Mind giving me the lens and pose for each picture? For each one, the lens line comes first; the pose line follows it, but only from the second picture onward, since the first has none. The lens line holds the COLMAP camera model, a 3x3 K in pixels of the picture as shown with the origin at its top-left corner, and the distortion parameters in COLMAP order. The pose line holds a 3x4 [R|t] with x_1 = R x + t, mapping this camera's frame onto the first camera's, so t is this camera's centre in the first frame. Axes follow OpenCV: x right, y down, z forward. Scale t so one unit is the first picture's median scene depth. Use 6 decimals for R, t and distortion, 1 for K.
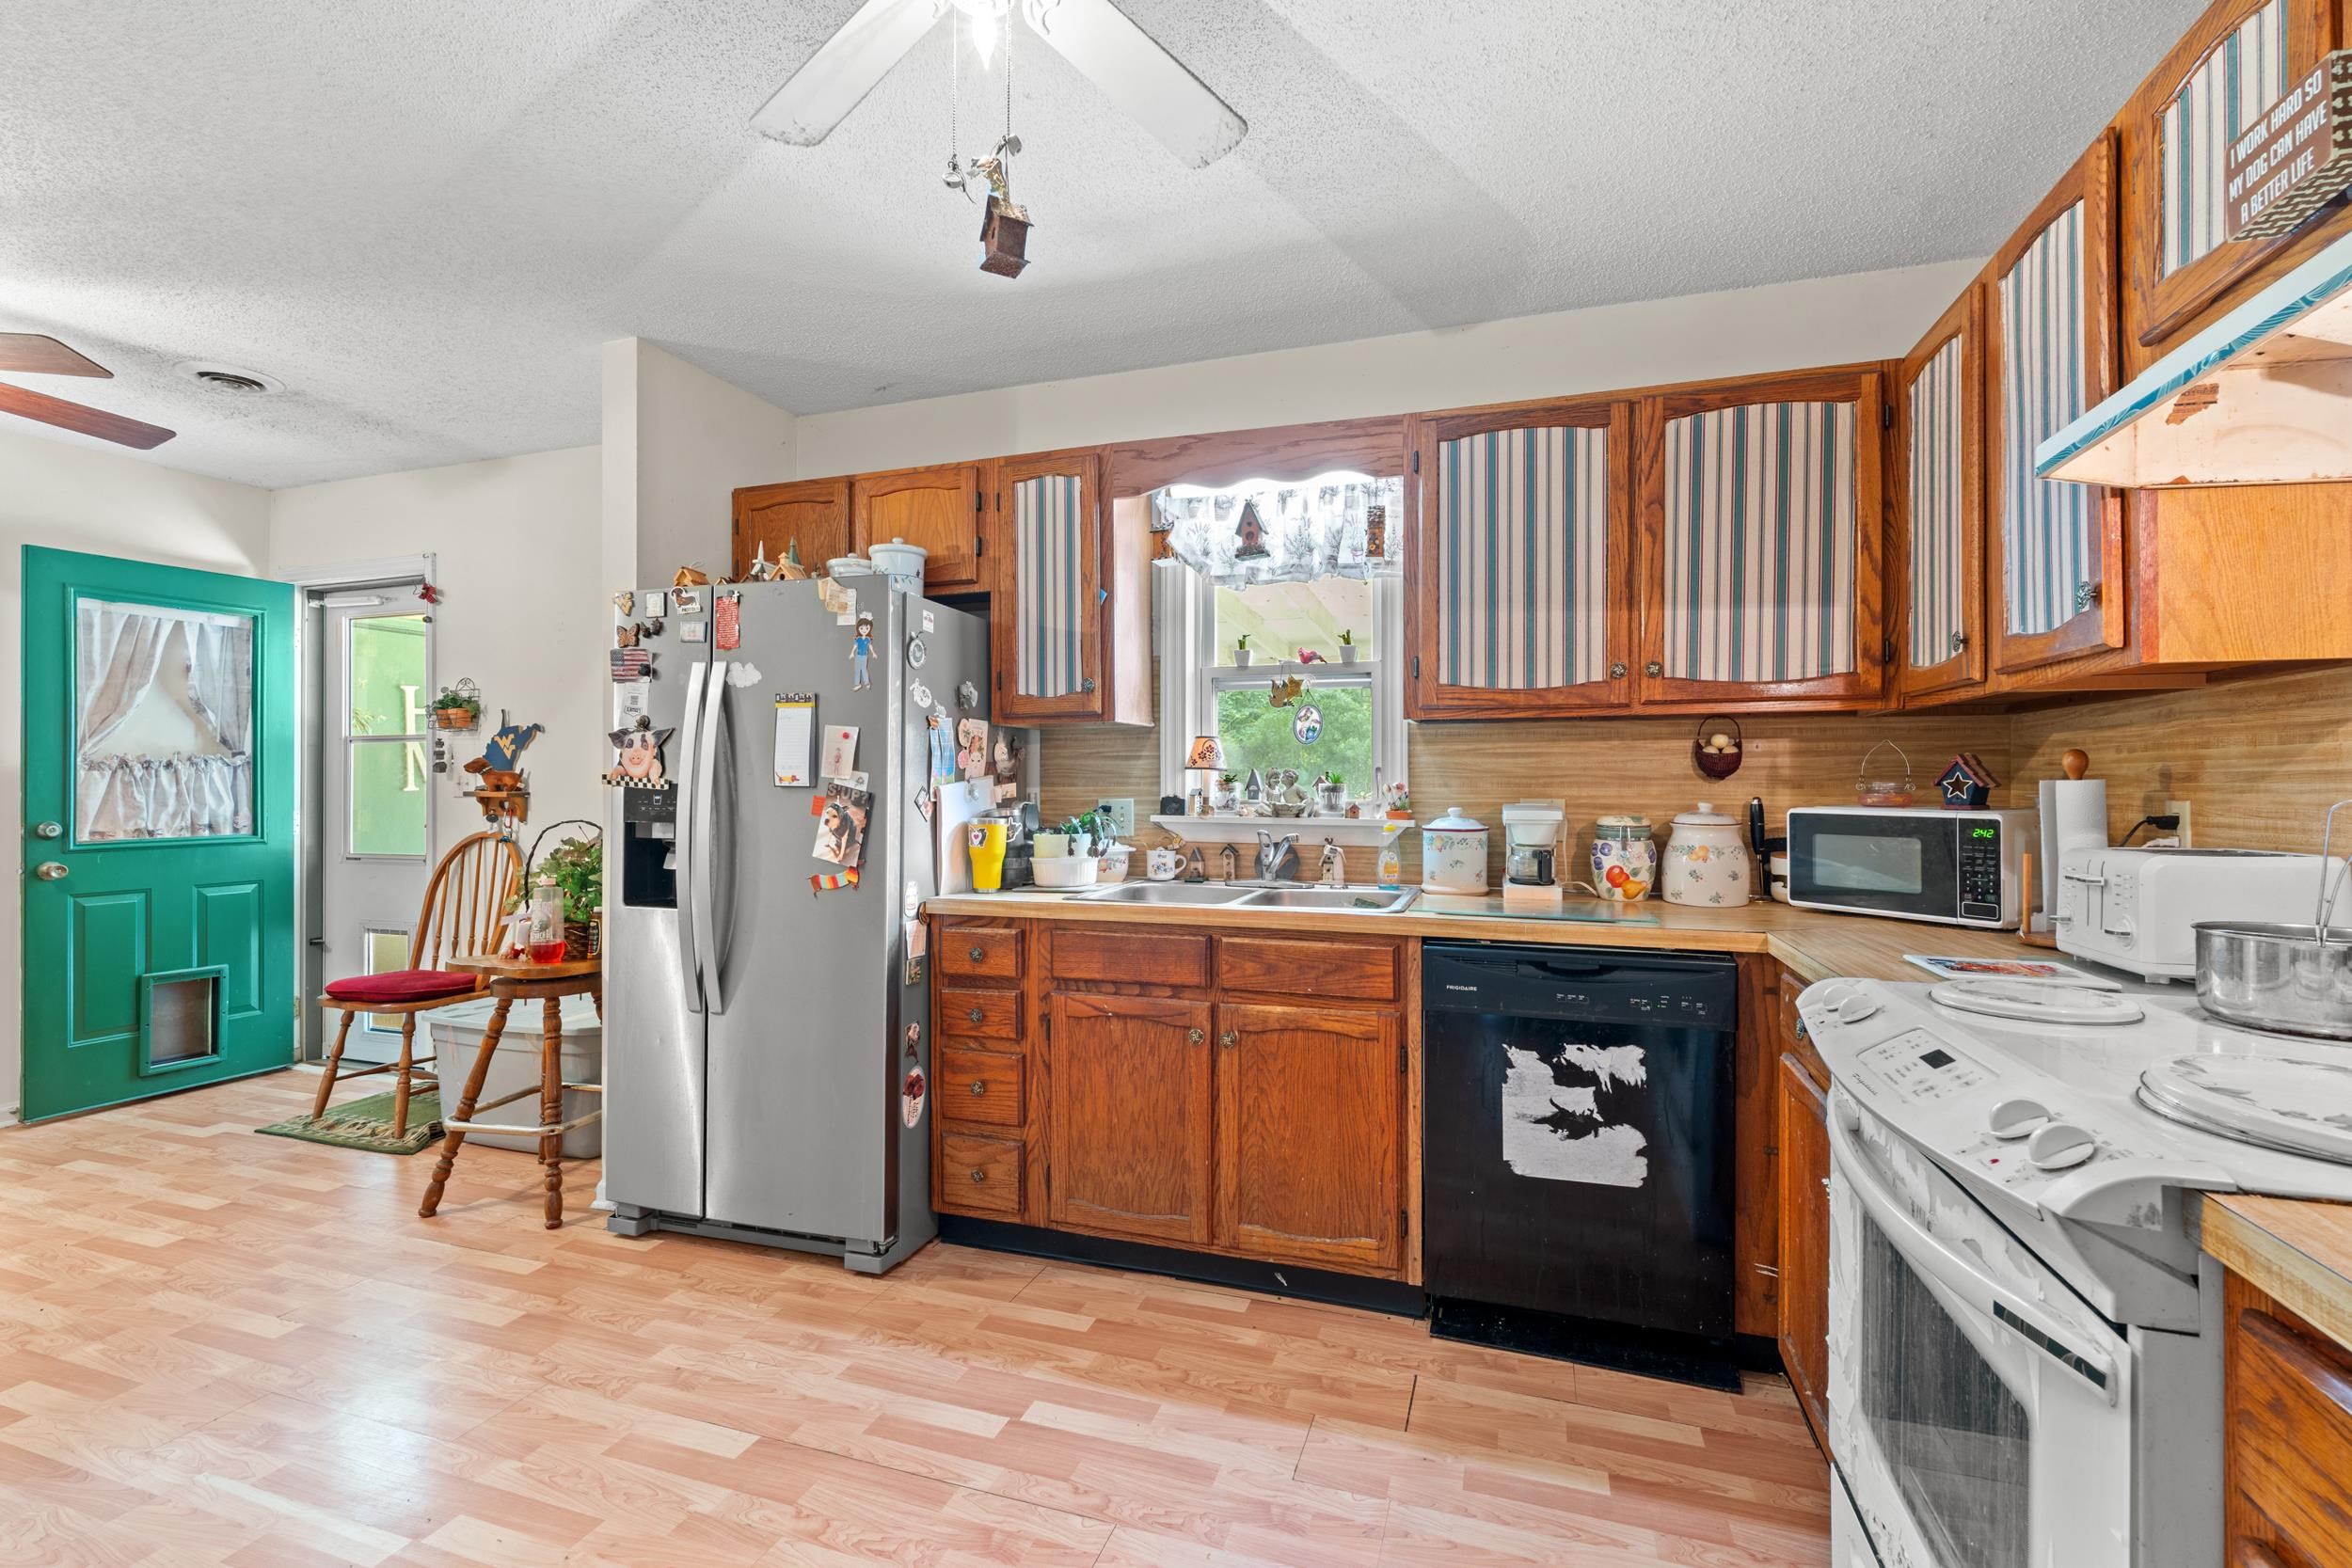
lens RADIAL K [[1032.8, 0, 1177.3], [0, 1032.8, 776.5], [0, 0, 1]] dist [-0.005596, -0.000338]
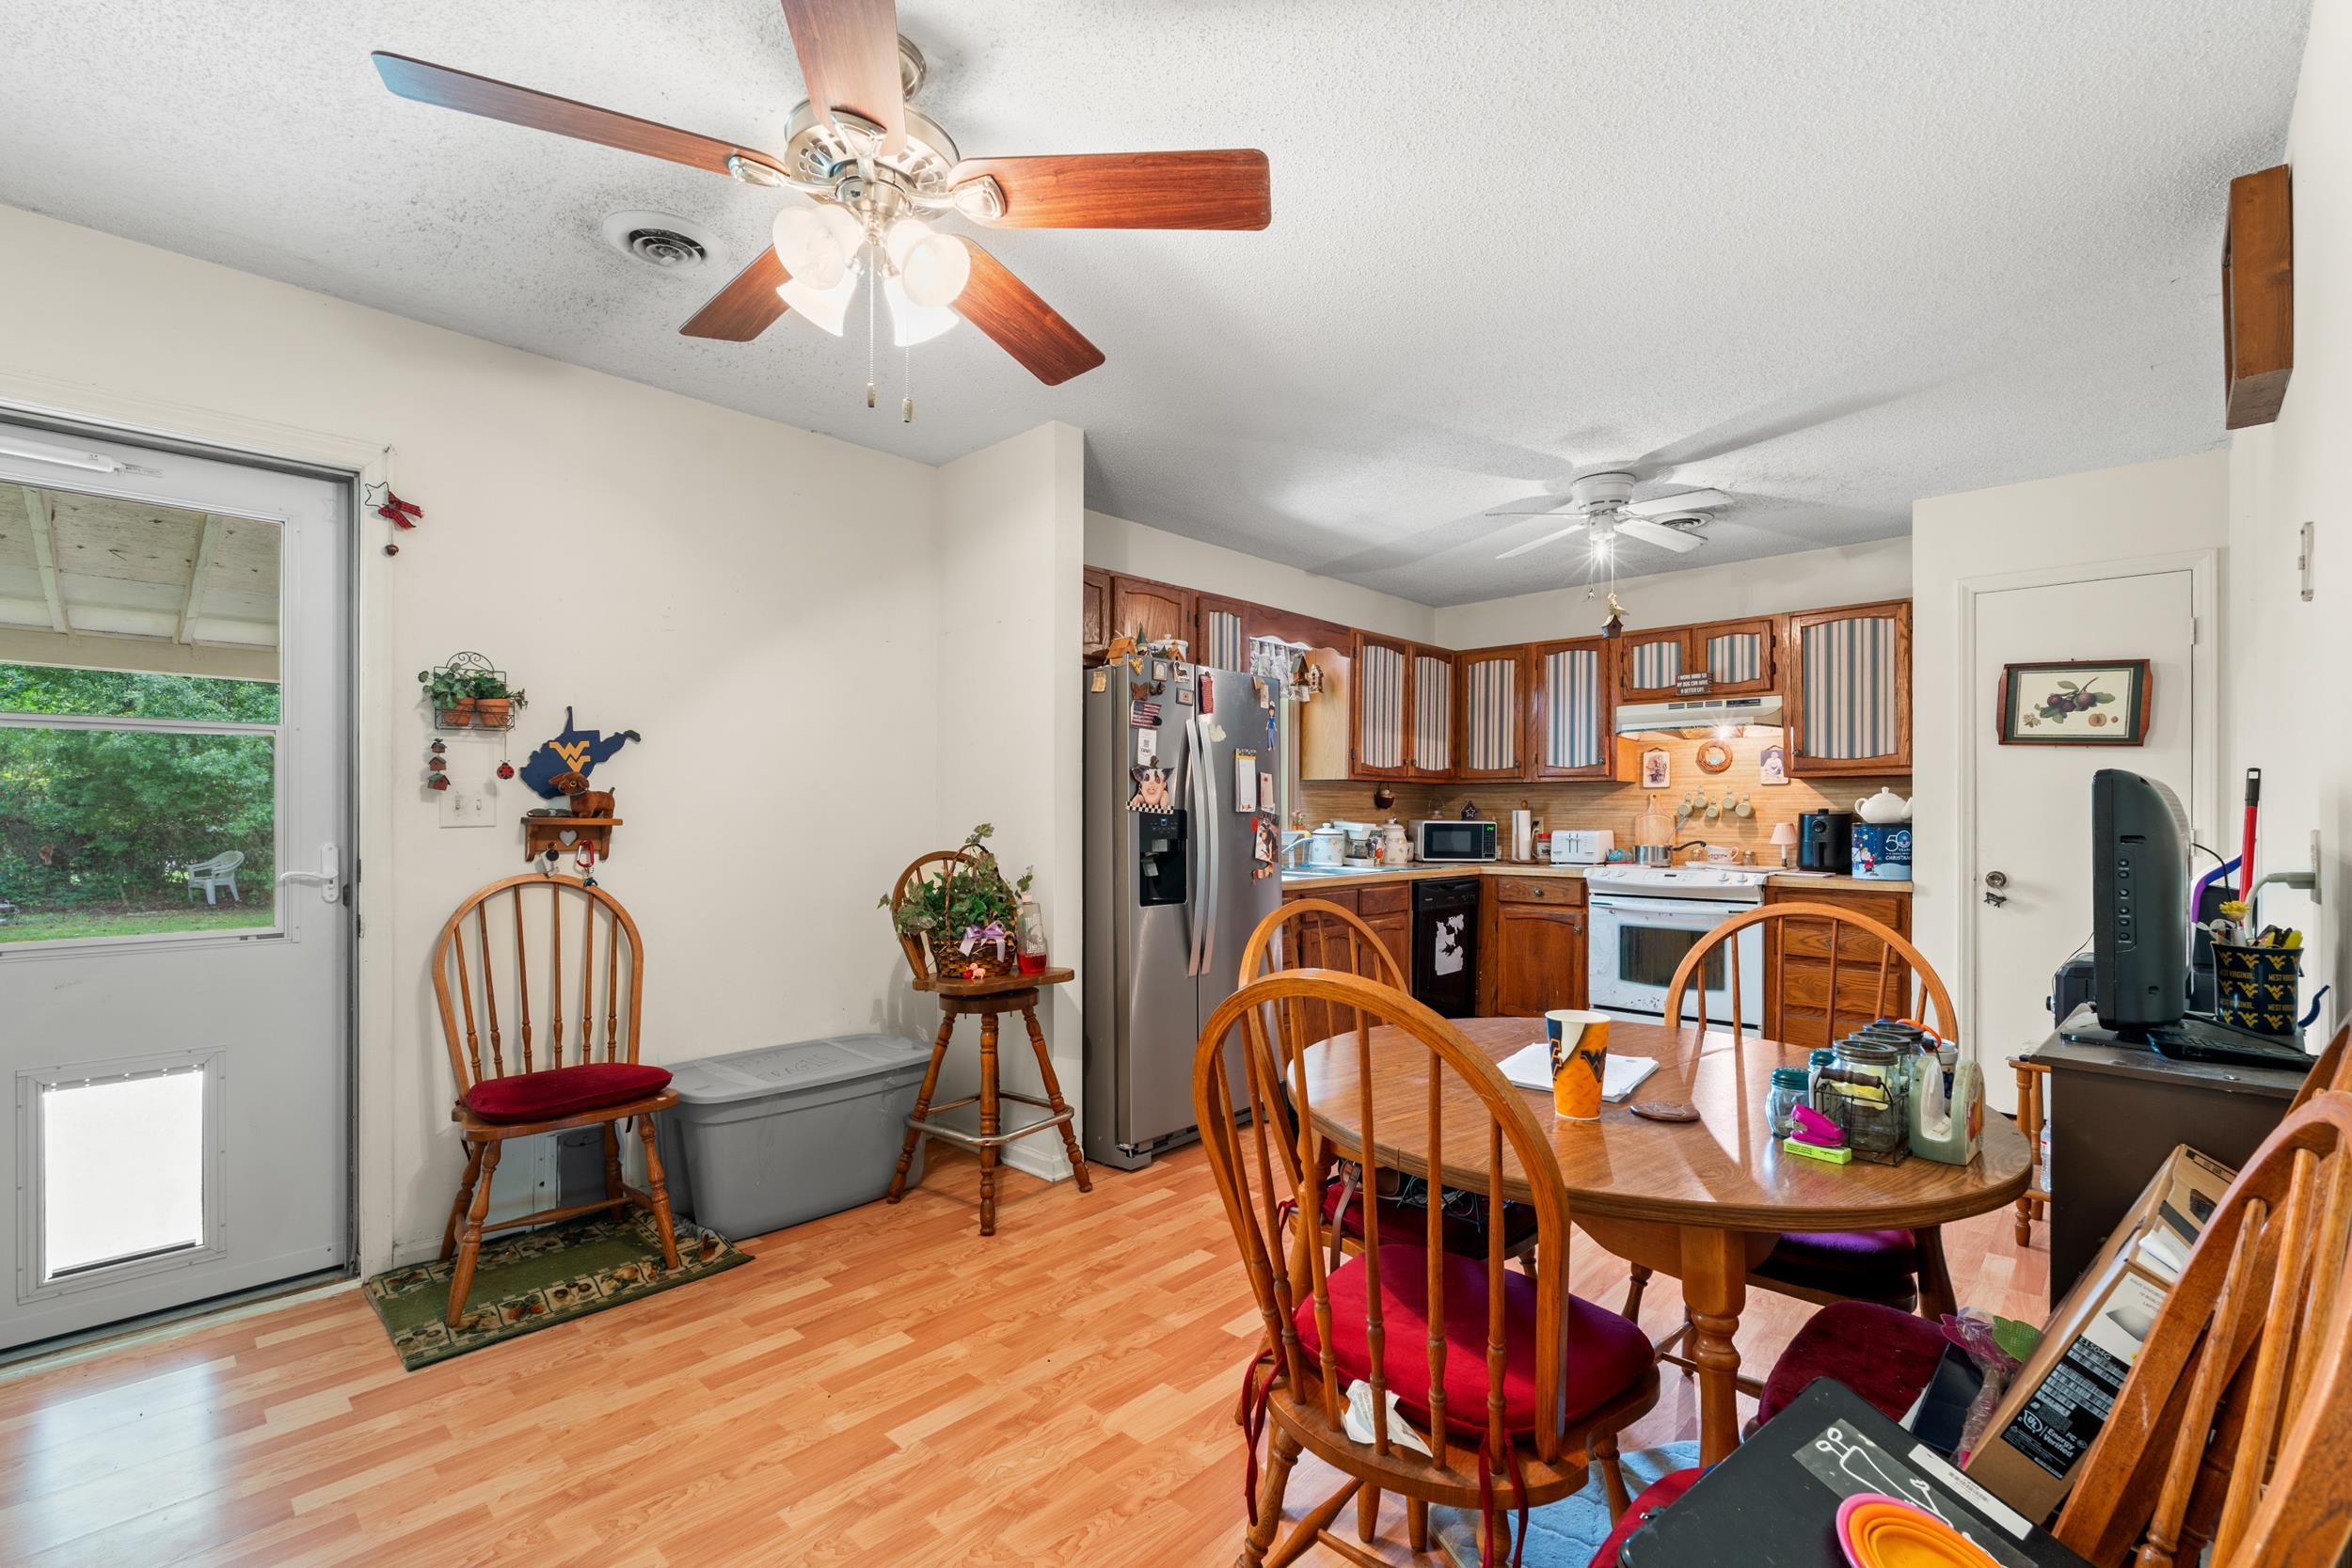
lens RADIAL K [[1032.8, 0, 1193.6], [0, 1032.8, 815.9], [0, 0, 1]] dist [-0.005596, -0.000338]
pose [[0.417328, -0.001761, 0.908754, -1.672814], [-0.008124, 0.999951, 0.005668, 0.007449], [-0.908720, -0.009748, 0.417293, 0.421496]]
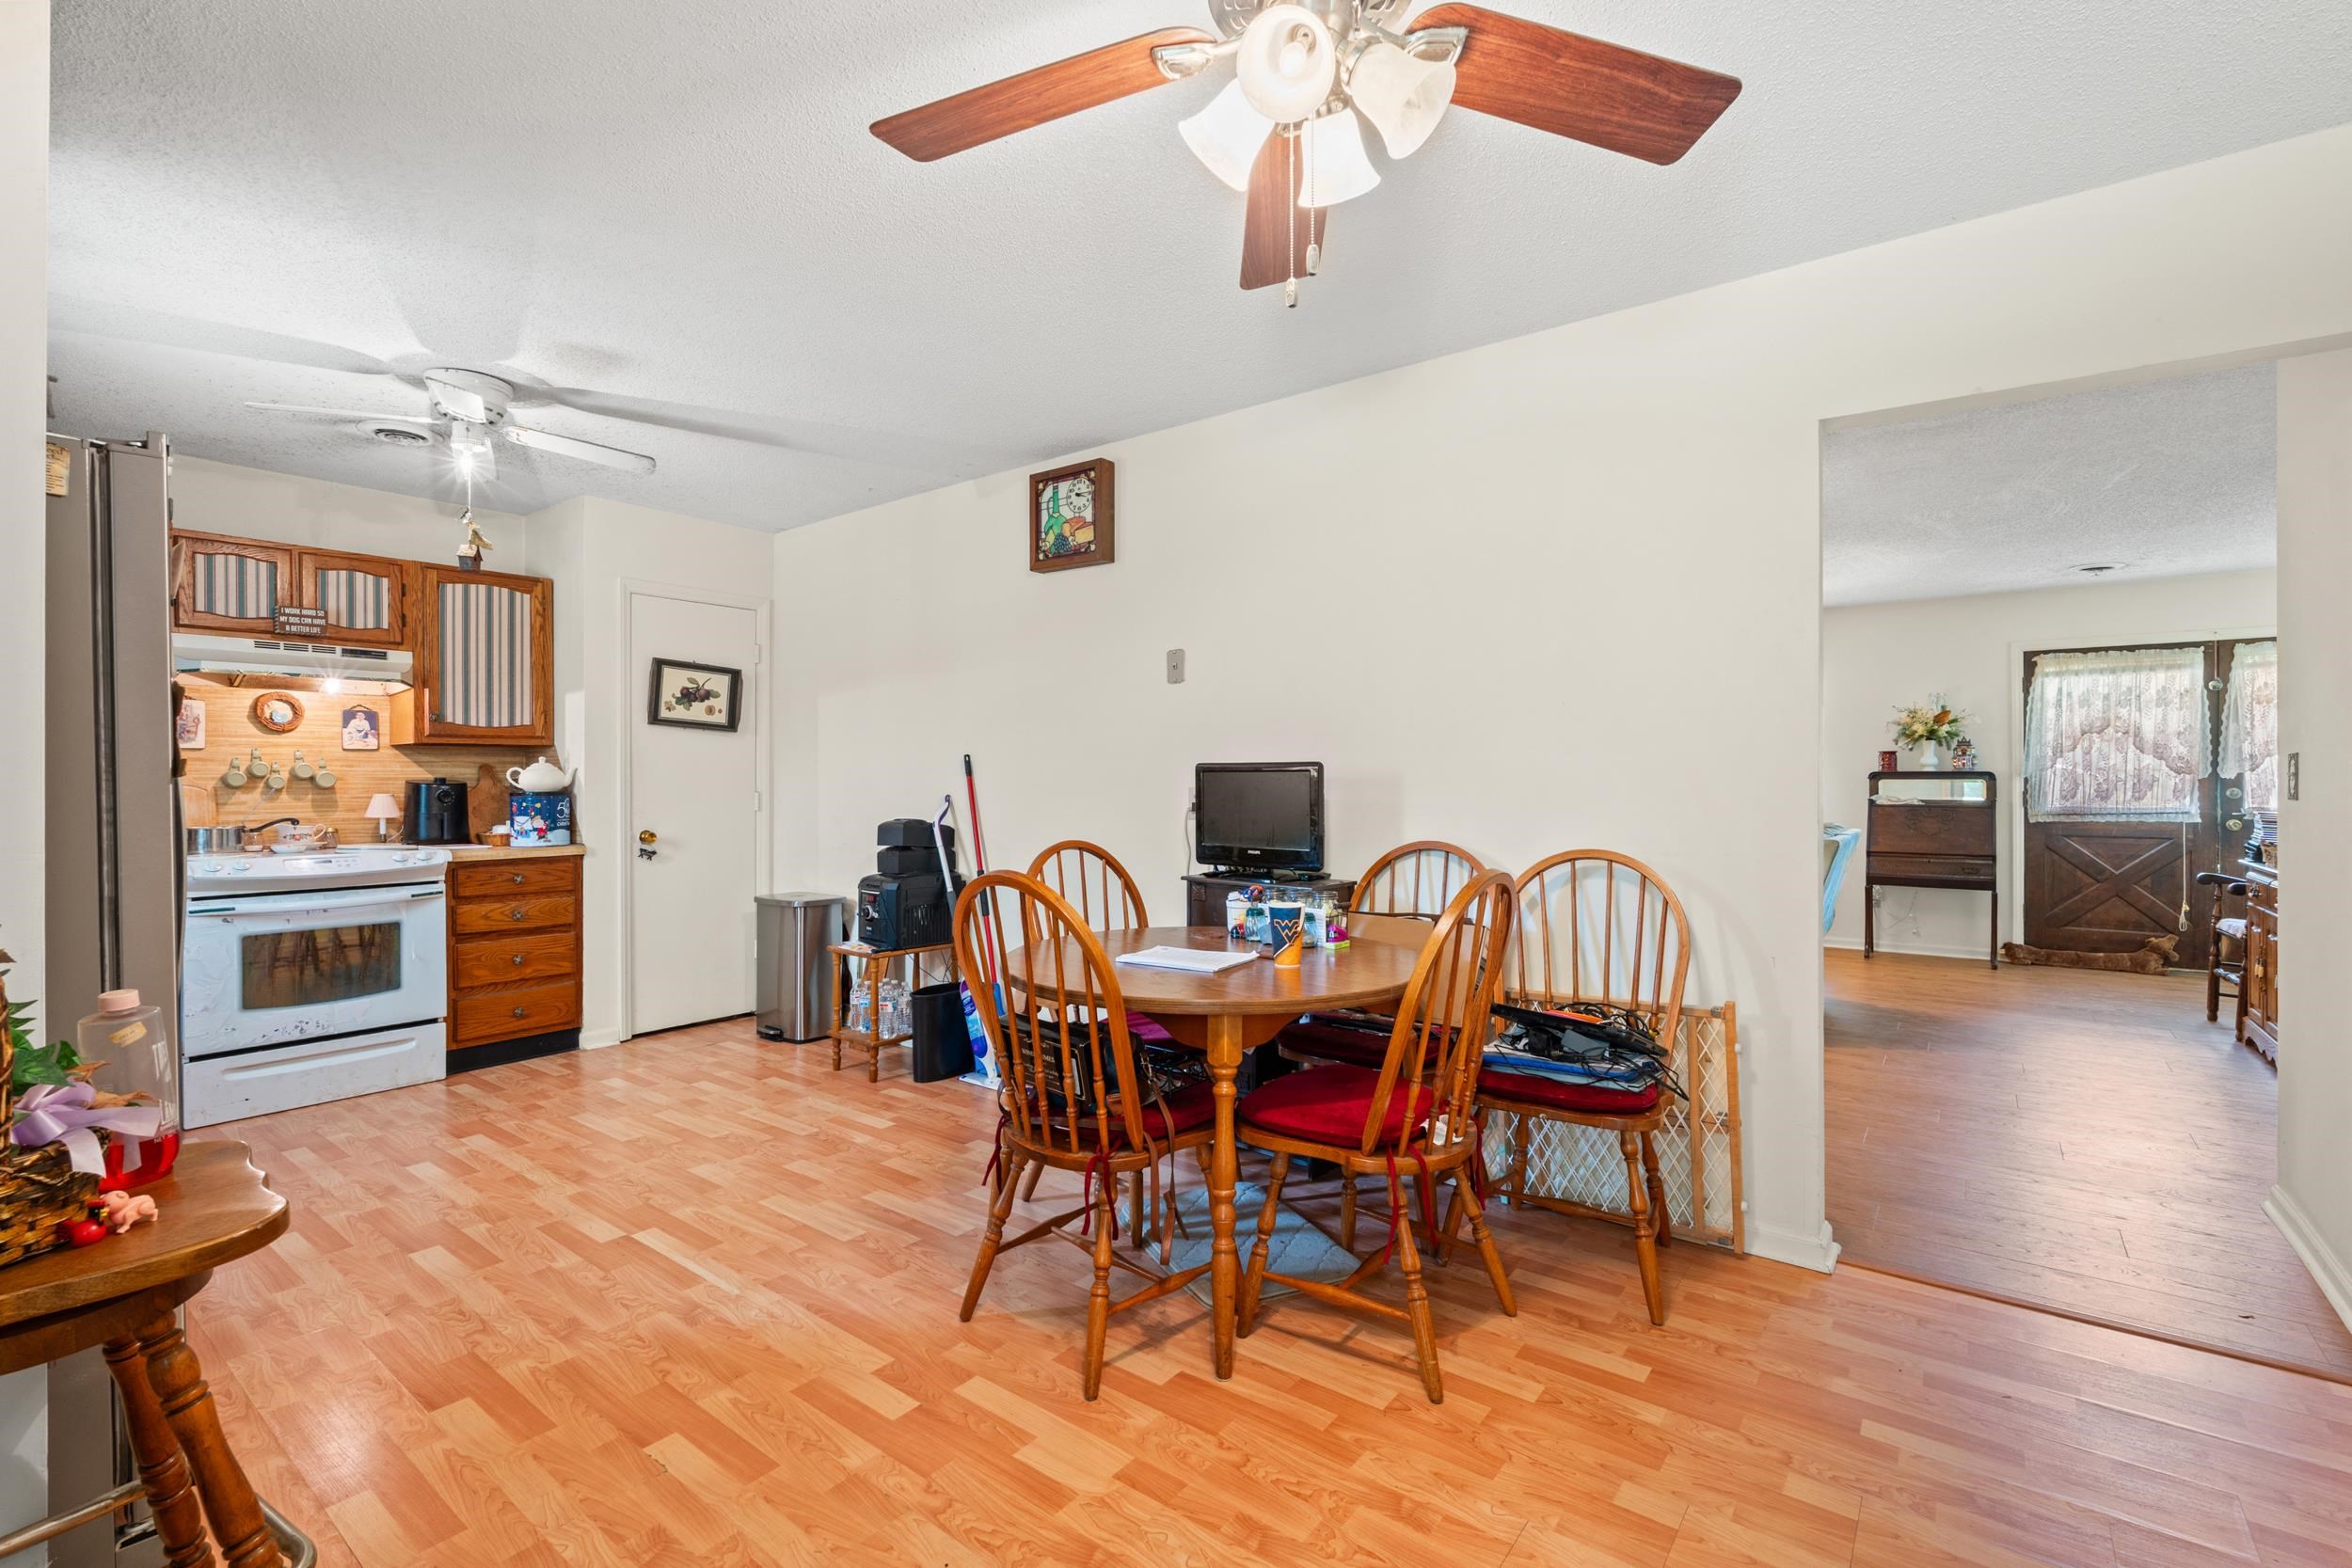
lens RADIAL K [[1032.8, 0, 1181.9], [0, 1032.8, 781.8], [0, 0, 1]] dist [-0.005596, -0.000338]
pose [[-0.945549, 0.004496, 0.325449, -1.262725], [0.002705, 0.999979, -0.005956, 0.016689], [-0.325469, -0.004751, -0.945541, 1.421384]]
